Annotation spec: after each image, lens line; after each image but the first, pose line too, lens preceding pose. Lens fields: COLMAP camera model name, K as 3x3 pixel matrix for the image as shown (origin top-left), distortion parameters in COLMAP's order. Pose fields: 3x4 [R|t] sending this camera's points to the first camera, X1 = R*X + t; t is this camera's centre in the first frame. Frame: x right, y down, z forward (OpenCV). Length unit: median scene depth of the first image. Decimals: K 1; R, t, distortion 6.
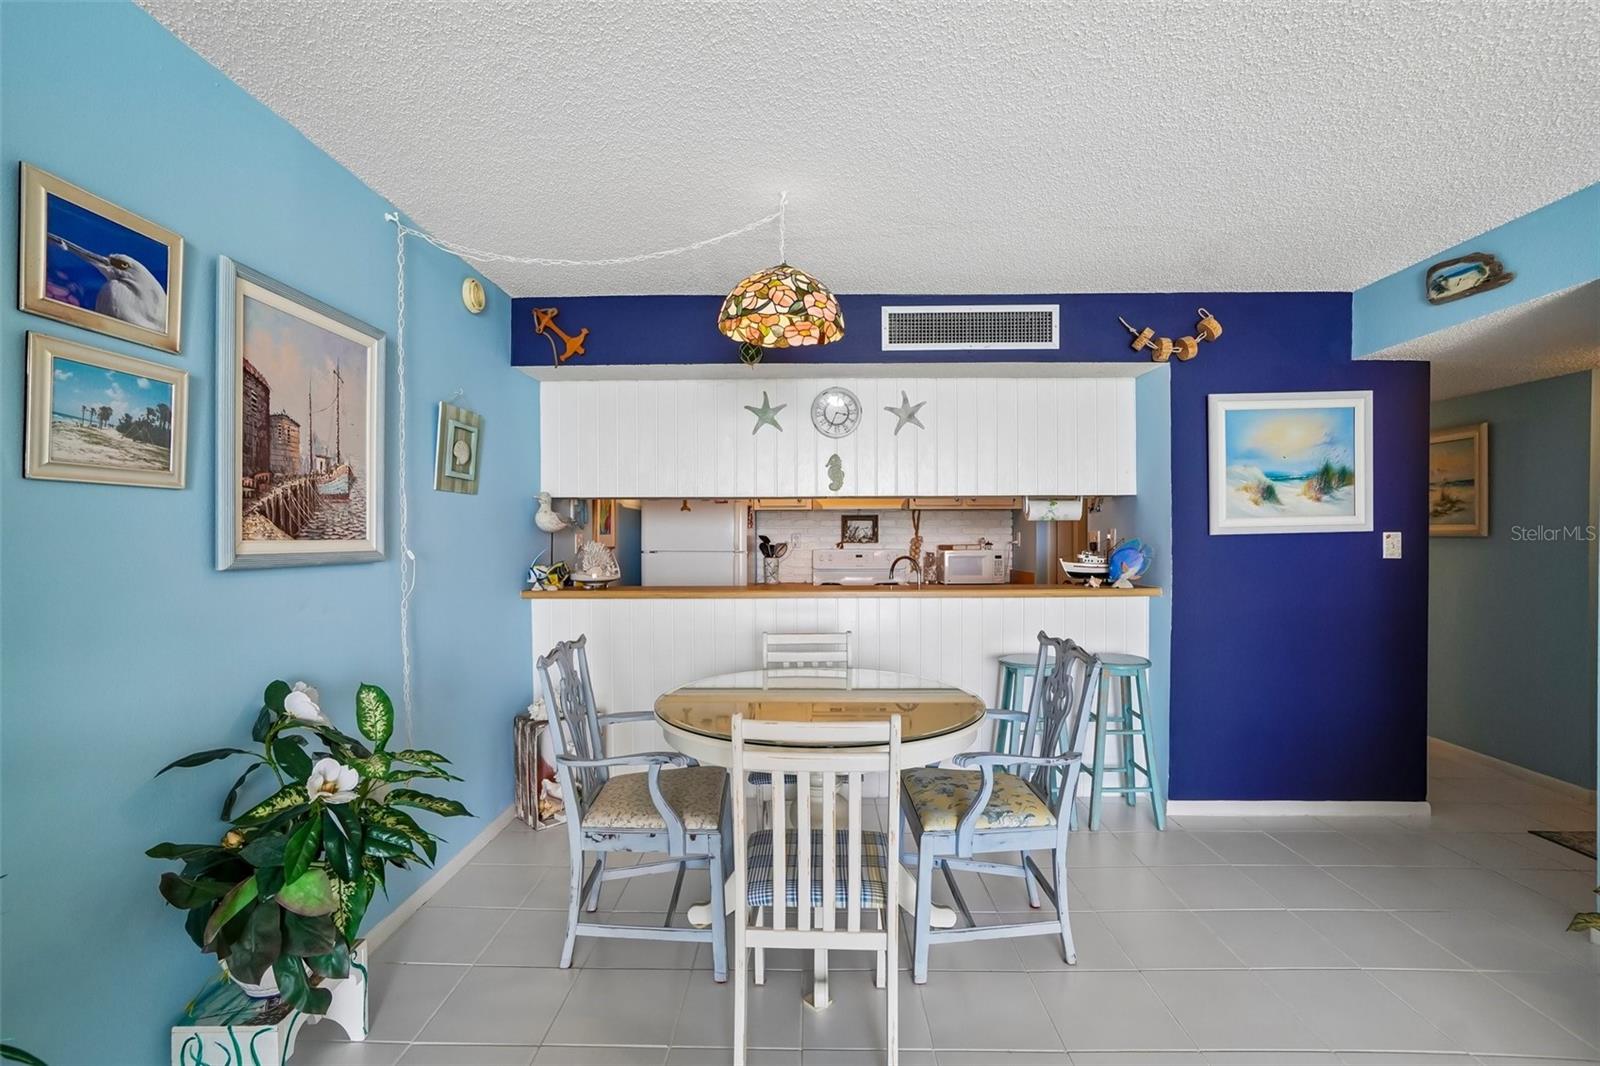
lens RADIAL K [[716.1, 0, 801.3], [0, 716.1, 540.3], [0, 0, 1]] dist [-0.052217, 0.024680]
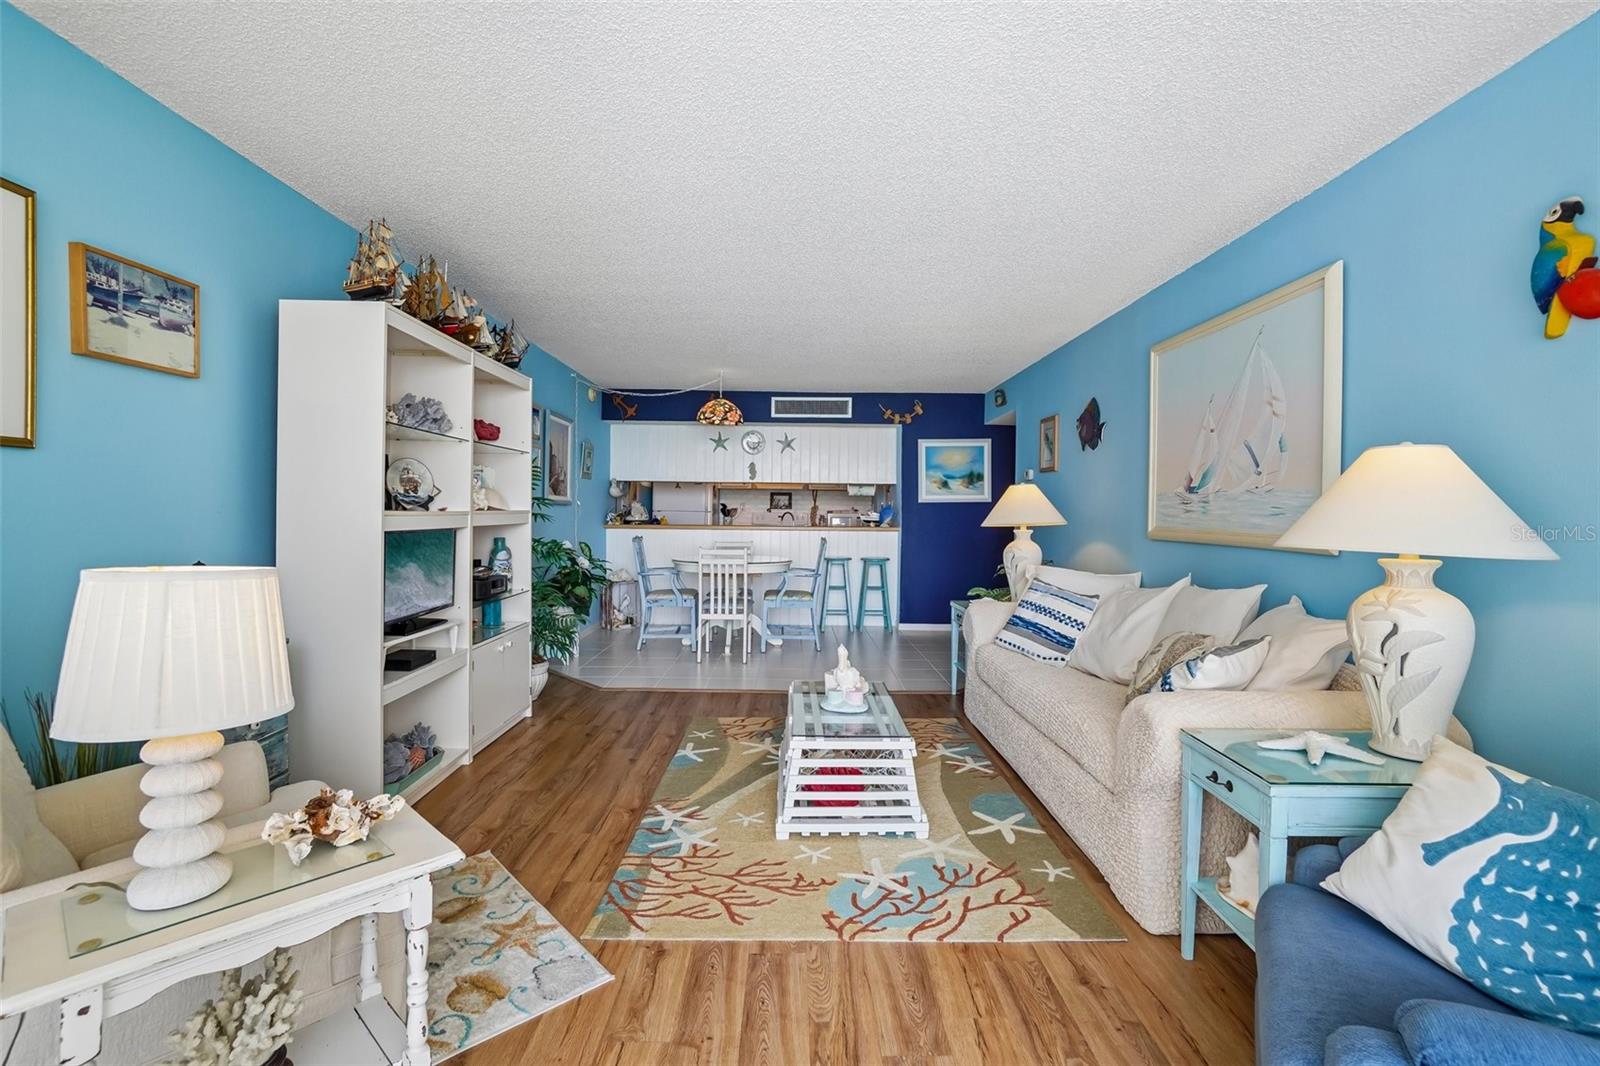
lens RADIAL K [[710.0, 0, 799.0], [0, 710.0, 522.2], [0, 0, 1]] dist [-0.050180, 0.022528]
pose [[0.999554, 0.014710, 0.025972, 0.146829], [-0.014783, 0.999887, 0.002615, 0.053051], [-0.025930, -0.002998, 0.999659, -1.204859]]
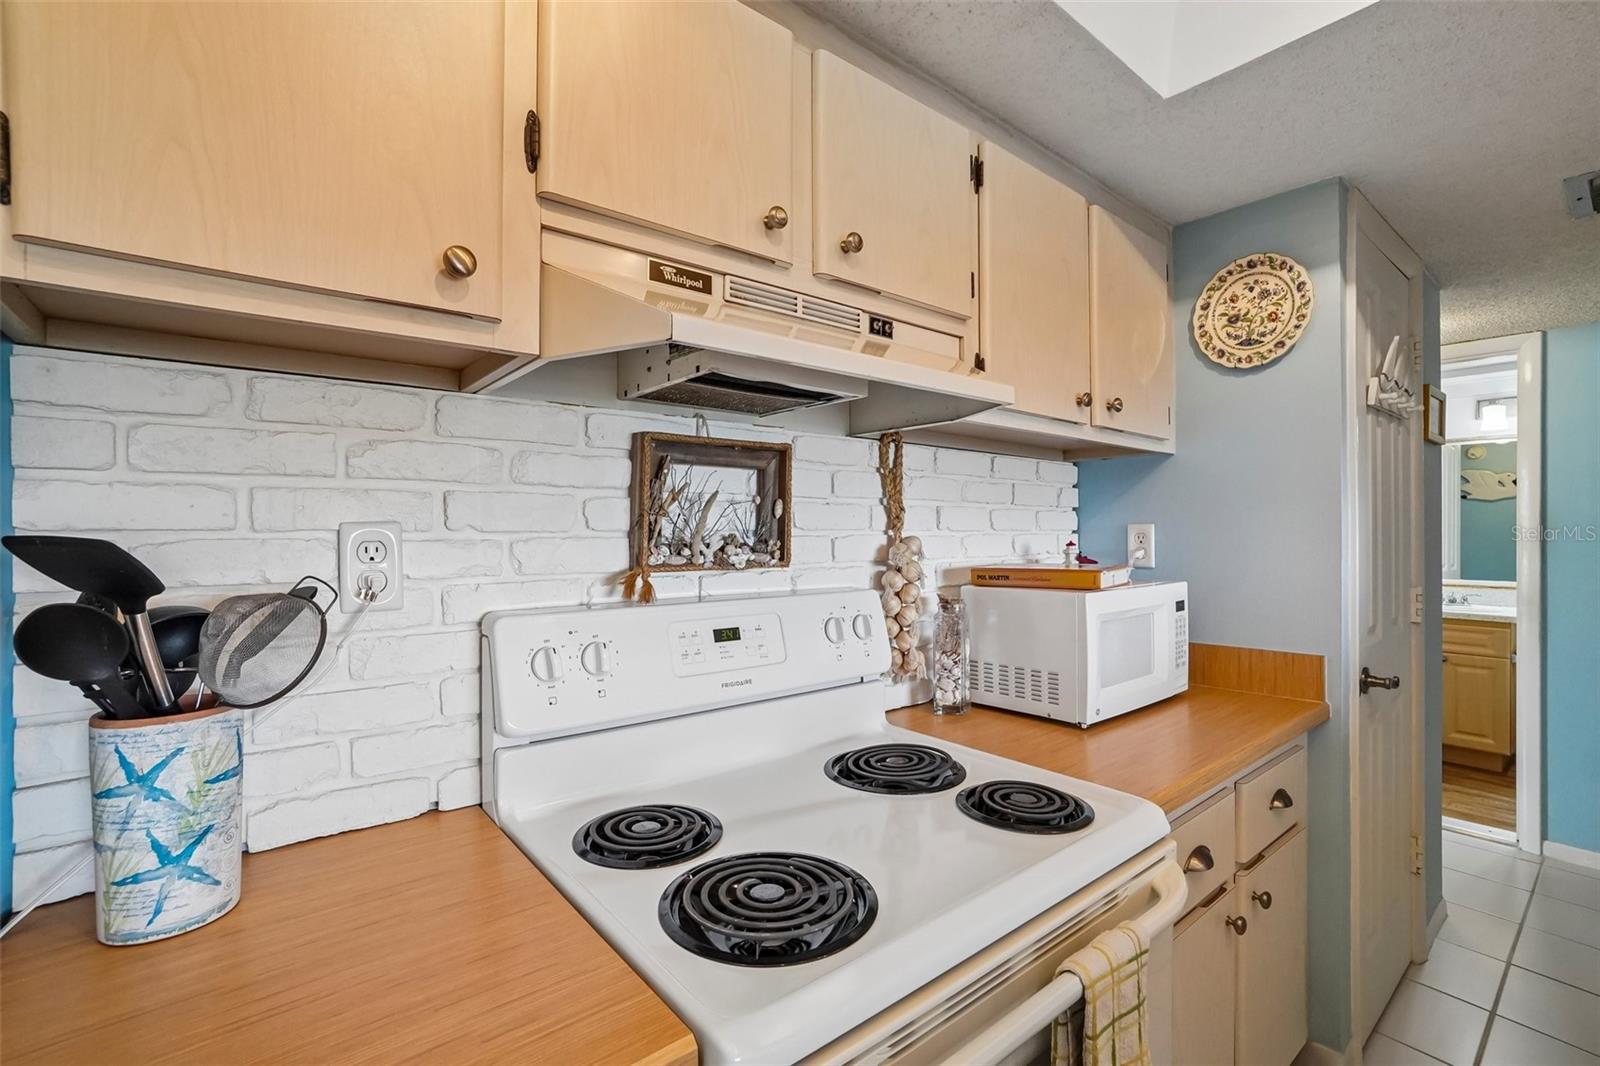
lens RADIAL K [[714.8, 0, 804.2], [0, 714.8, 530.8], [0, 0, 1]] dist [-0.049635, 0.023033]
pose [[0.755466, 0.003052, 0.655181, -0.067323], [0.005096, 0.999932, -0.010534, -0.010029], [-0.655169, 0.011296, 0.755398, 1.481377]]
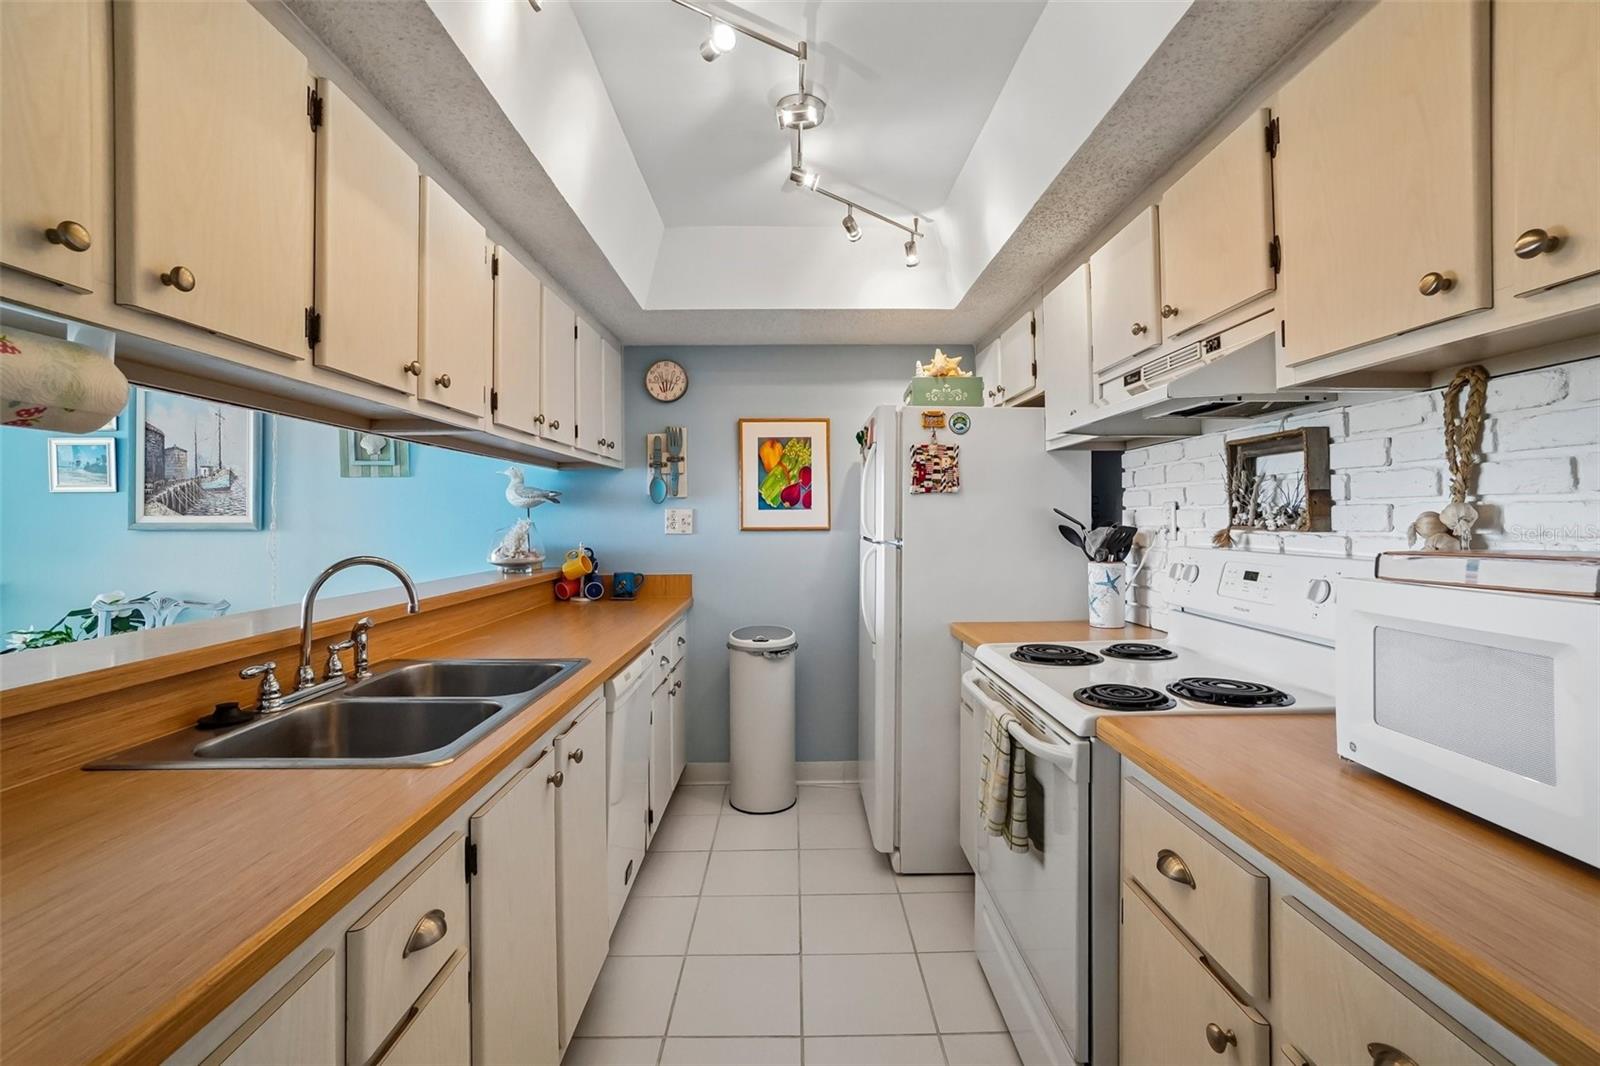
lens RADIAL K [[714.8, 0, 804.2], [0, 714.8, 530.8], [0, 0, 1]] dist [-0.049635, 0.023033]
pose [[0.037158, 0.019682, -0.999116, 0.640909], [-0.004697, 0.999798, 0.019521, -0.002234], [0.999298, 0.003967, 0.037243, 1.439913]]
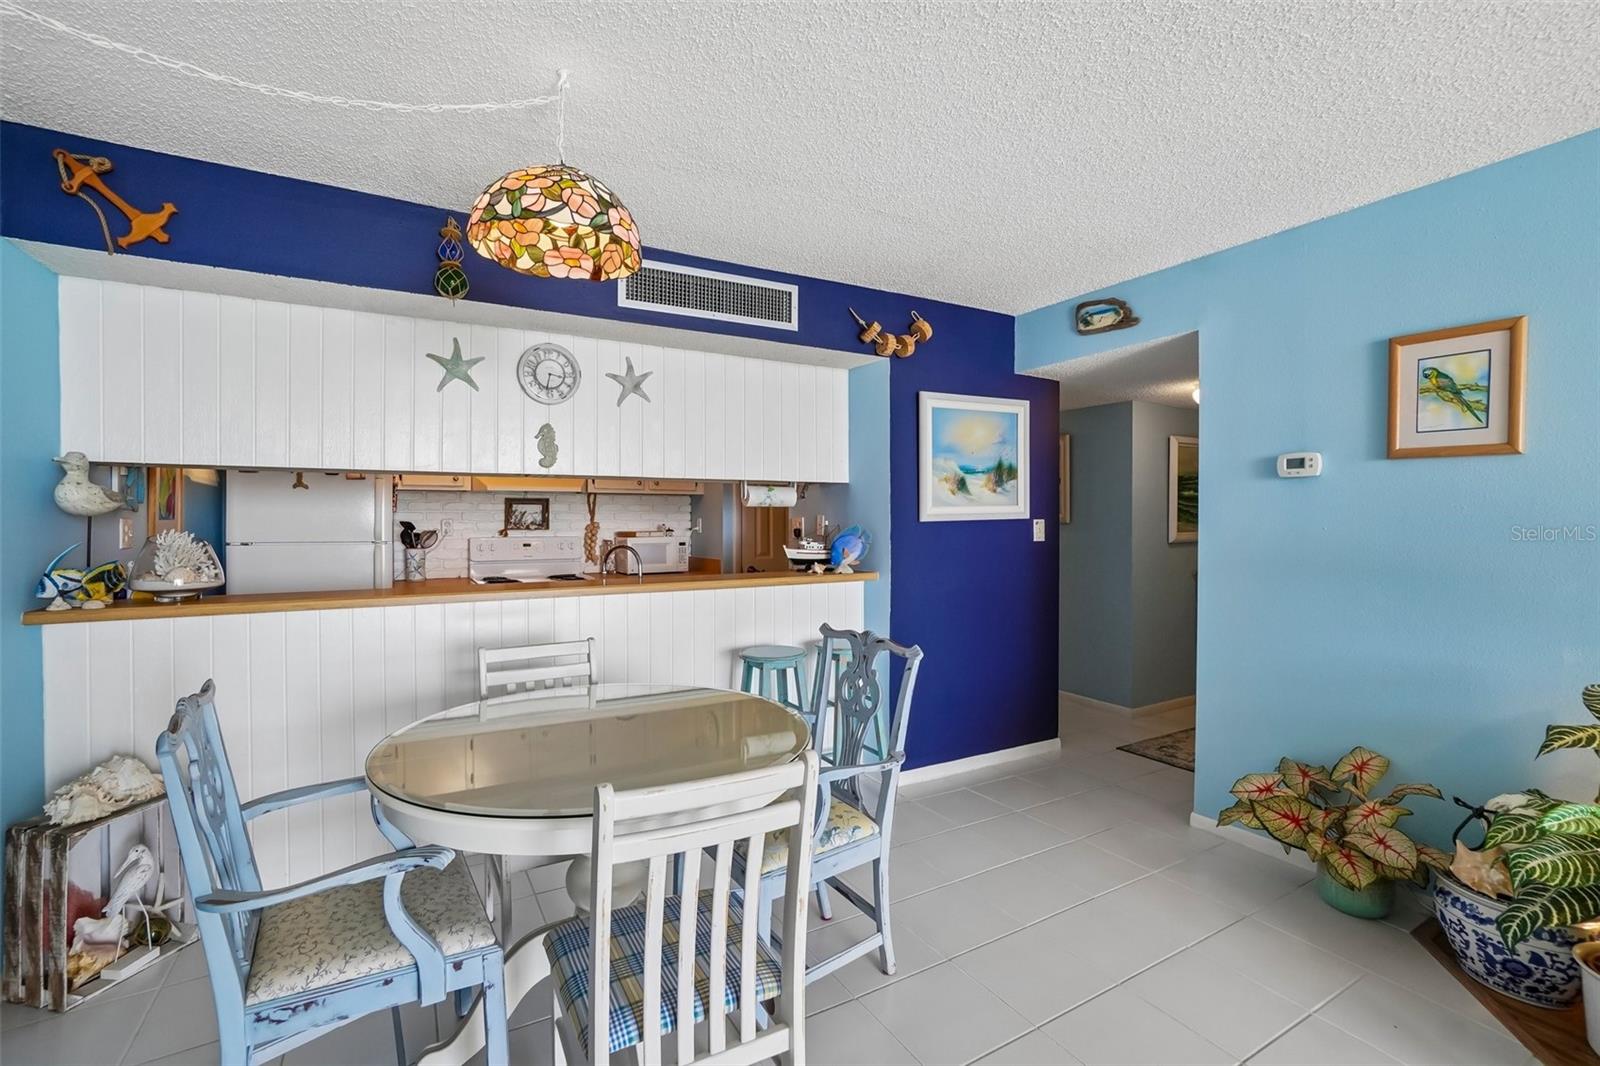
lens RADIAL K [[710.0, 0, 799.0], [0, 710.0, 522.2], [0, 0, 1]] dist [-0.050180, 0.022528]
pose [[0.858726, 0.000707, 0.512434, -0.133921], [0.002040, 0.999986, -0.004799, -0.001882], [-0.512431, 0.005166, 0.858713, 0.162849]]
